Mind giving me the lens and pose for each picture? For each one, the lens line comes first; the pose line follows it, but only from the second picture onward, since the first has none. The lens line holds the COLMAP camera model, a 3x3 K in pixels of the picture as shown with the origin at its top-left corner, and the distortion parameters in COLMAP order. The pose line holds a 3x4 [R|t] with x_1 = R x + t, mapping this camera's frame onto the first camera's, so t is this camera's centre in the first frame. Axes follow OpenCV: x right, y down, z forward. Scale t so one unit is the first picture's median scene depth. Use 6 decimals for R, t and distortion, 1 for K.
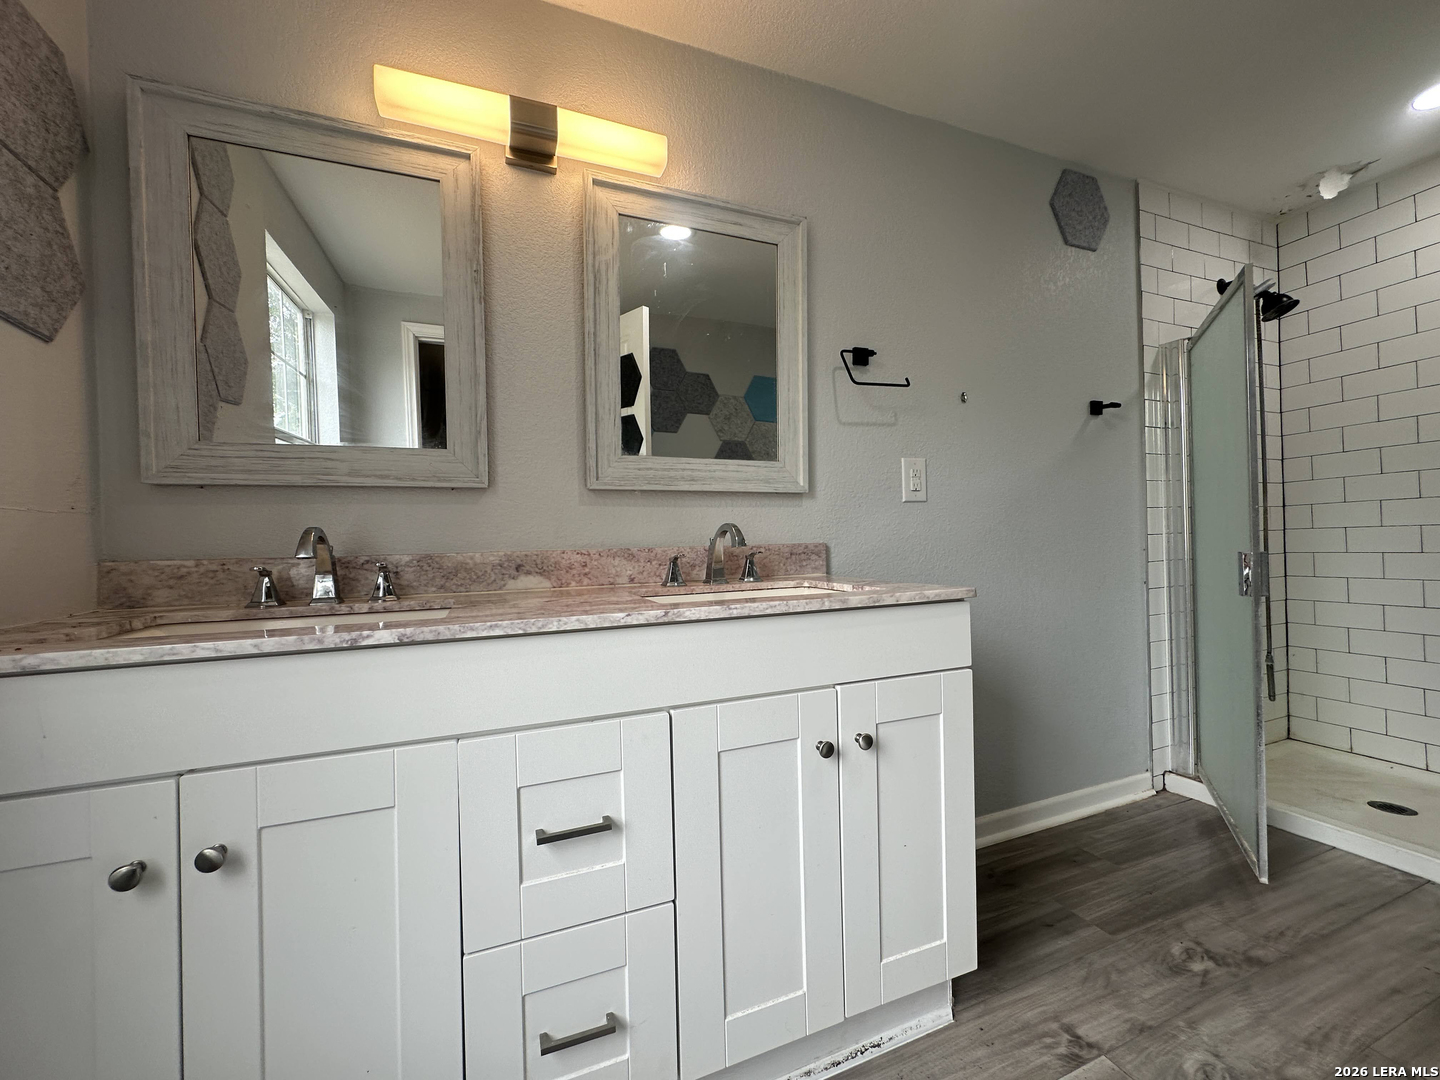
lens RADIAL K [[576.7, 0, 719.3], [0, 576.7, 536.8], [0, 0, 1]] dist [-0.001862, 0.000214]
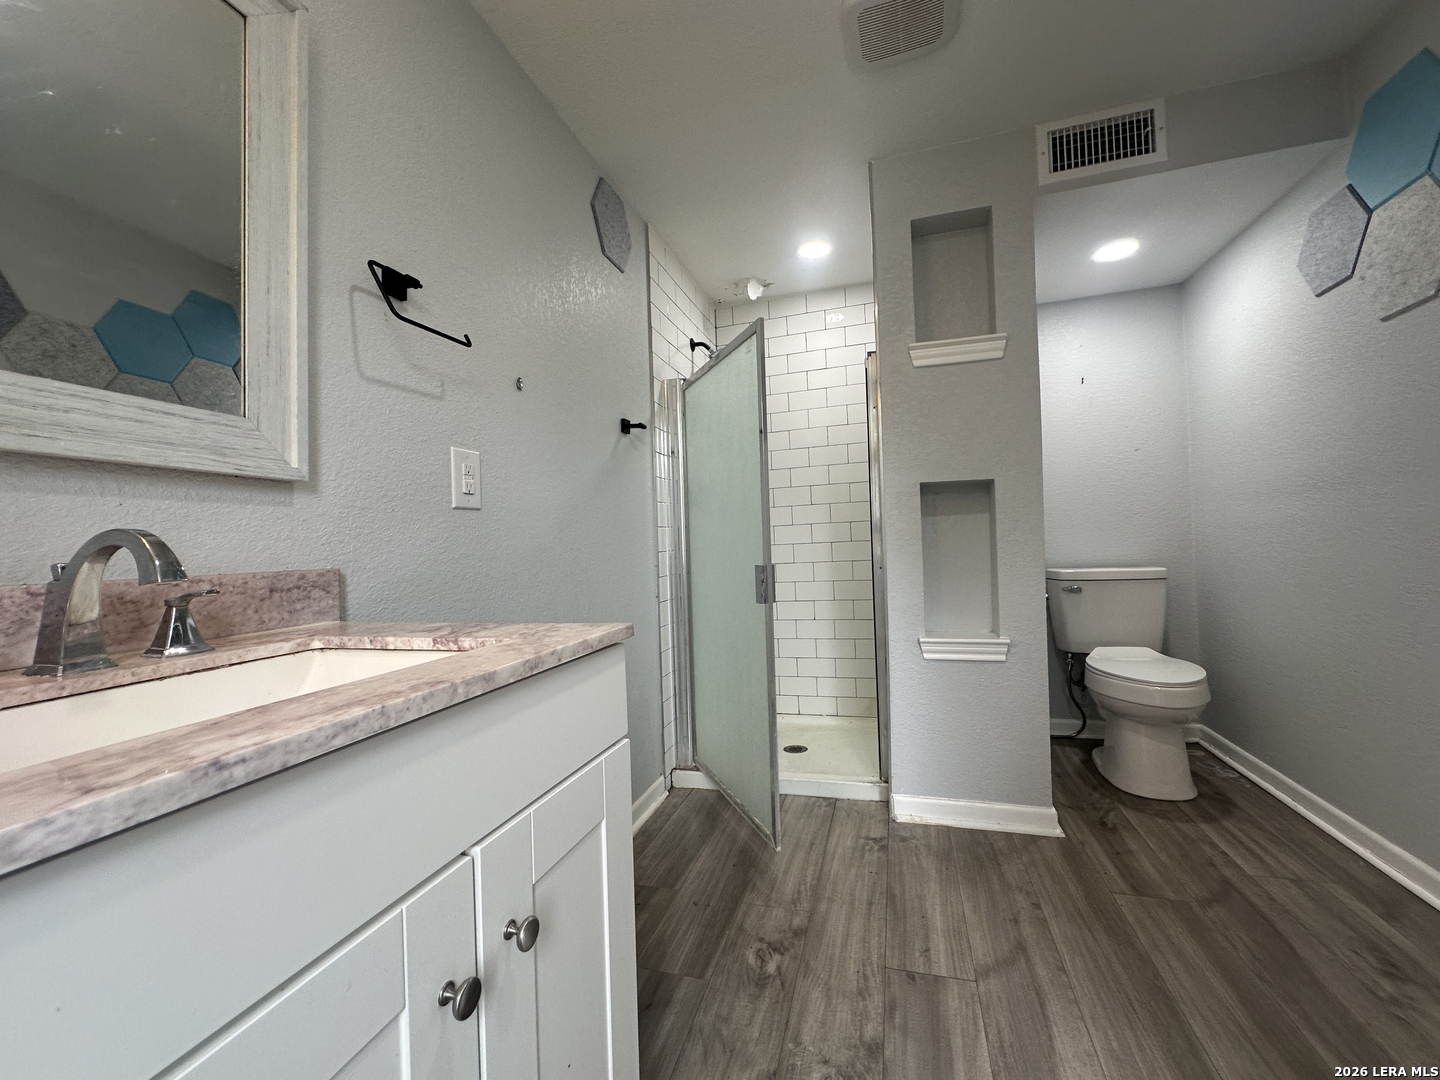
lens RADIAL K [[576.7, 0, 719.3], [0, 576.7, 536.8], [0, 0, 1]] dist [-0.001862, 0.000214]
pose [[0.623562, 0.012142, 0.781680, -0.037001], [0.019001, 0.999349, -0.030680, 0.003691], [-0.781543, 0.033984, 0.622925, 0.324176]]
